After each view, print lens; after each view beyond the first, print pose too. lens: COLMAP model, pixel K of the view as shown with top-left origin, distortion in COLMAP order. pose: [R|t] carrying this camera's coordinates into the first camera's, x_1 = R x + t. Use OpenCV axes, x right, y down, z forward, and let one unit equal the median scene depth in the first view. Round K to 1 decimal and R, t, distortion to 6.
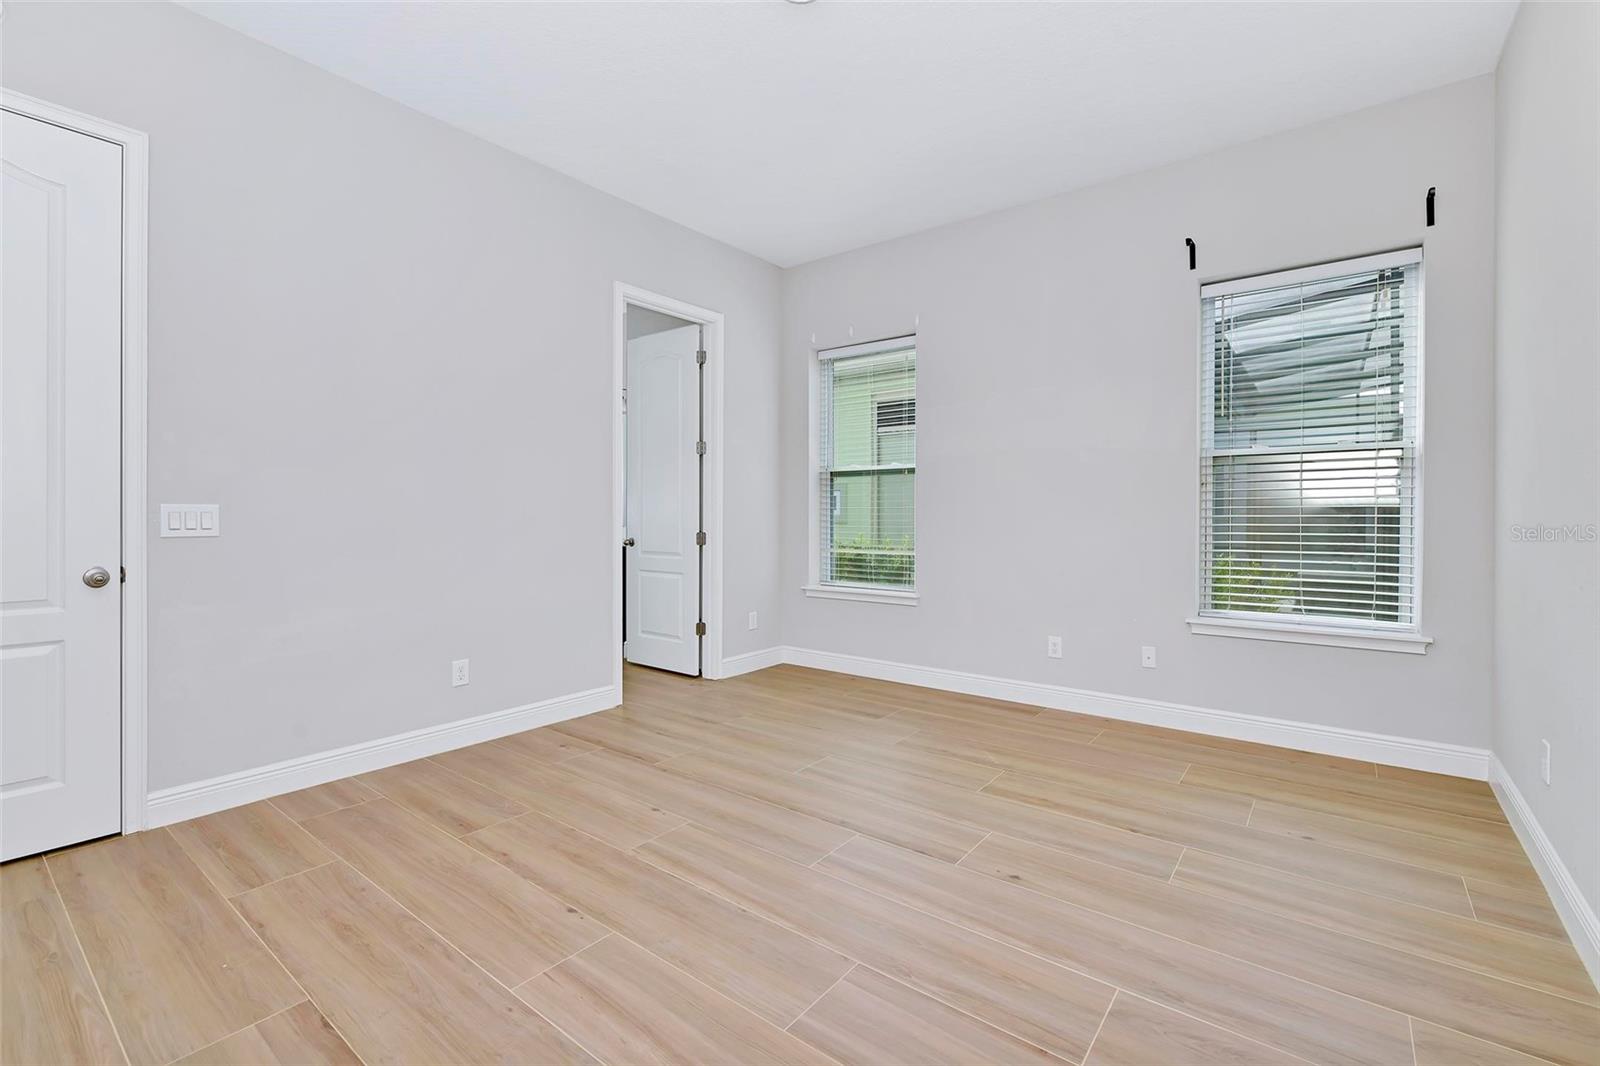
lens RADIAL K [[695.7, 0, 816.2], [0, 695.7, 525.1], [0, 0, 1]] dist [0.001035, -0.001619]
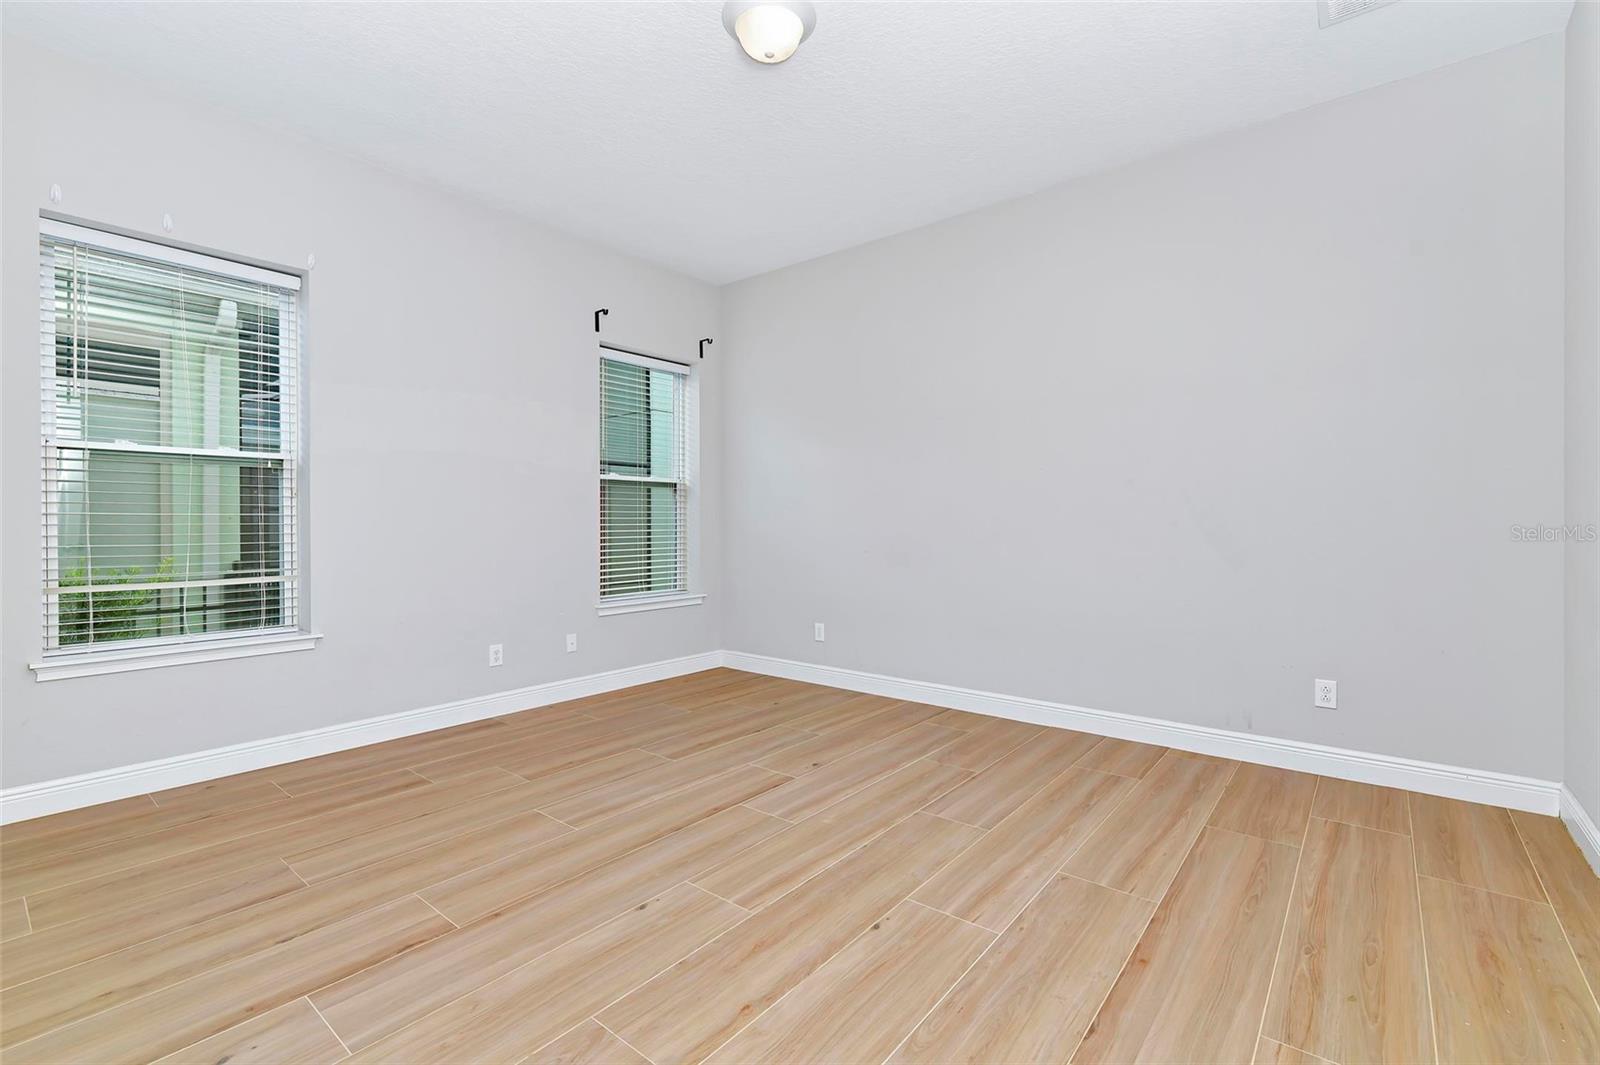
lens RADIAL K [[695.7, 0, 808.4], [0, 695.7, 522.1], [0, 0, 1]] dist [0.001035, -0.001619]
pose [[0.032869, -0.000492, 0.999460, -1.085027], [0.017342, 0.999850, -0.000078, -0.015499], [-0.999309, 0.017335, 0.032873, 0.854053]]
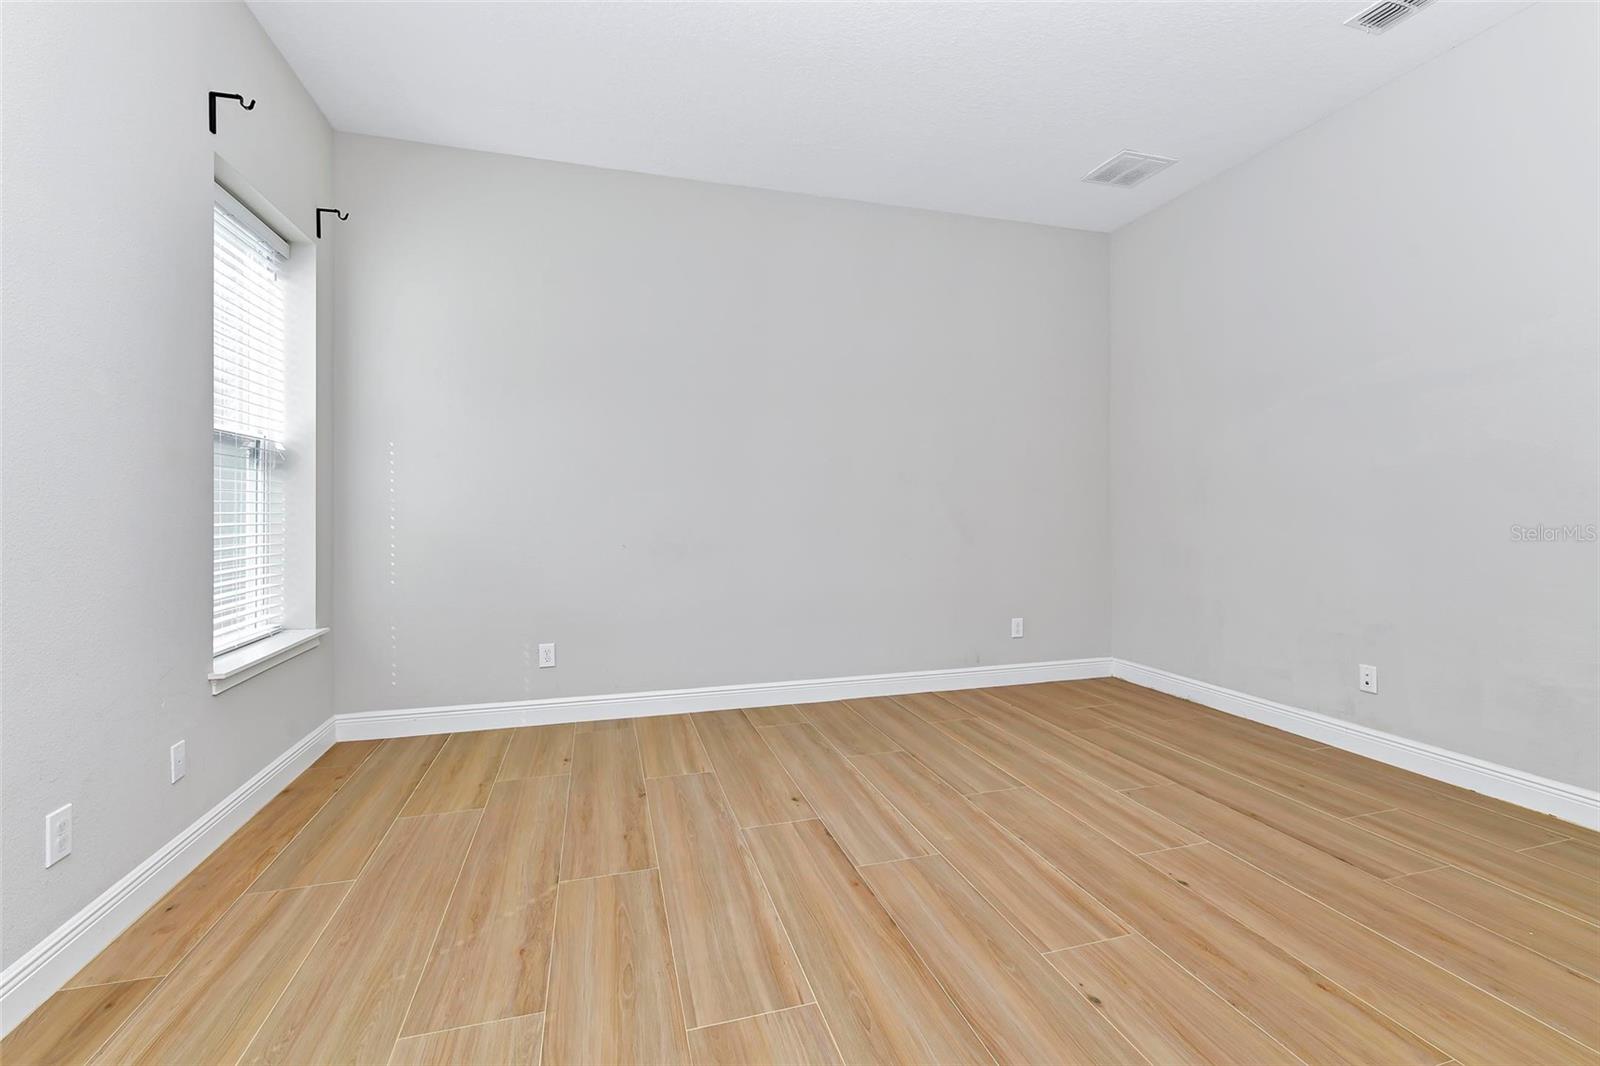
lens RADIAL K [[695.7, 0, 799.2], [0, 695.7, 535.9], [0, 0, 1]] dist [0.001035, -0.001619]
pose [[-0.797410, -0.020767, 0.603081, -0.416142], [0.012929, 0.998590, 0.051481, -0.029228], [-0.603300, 0.048848, -0.796017, 1.760875]]
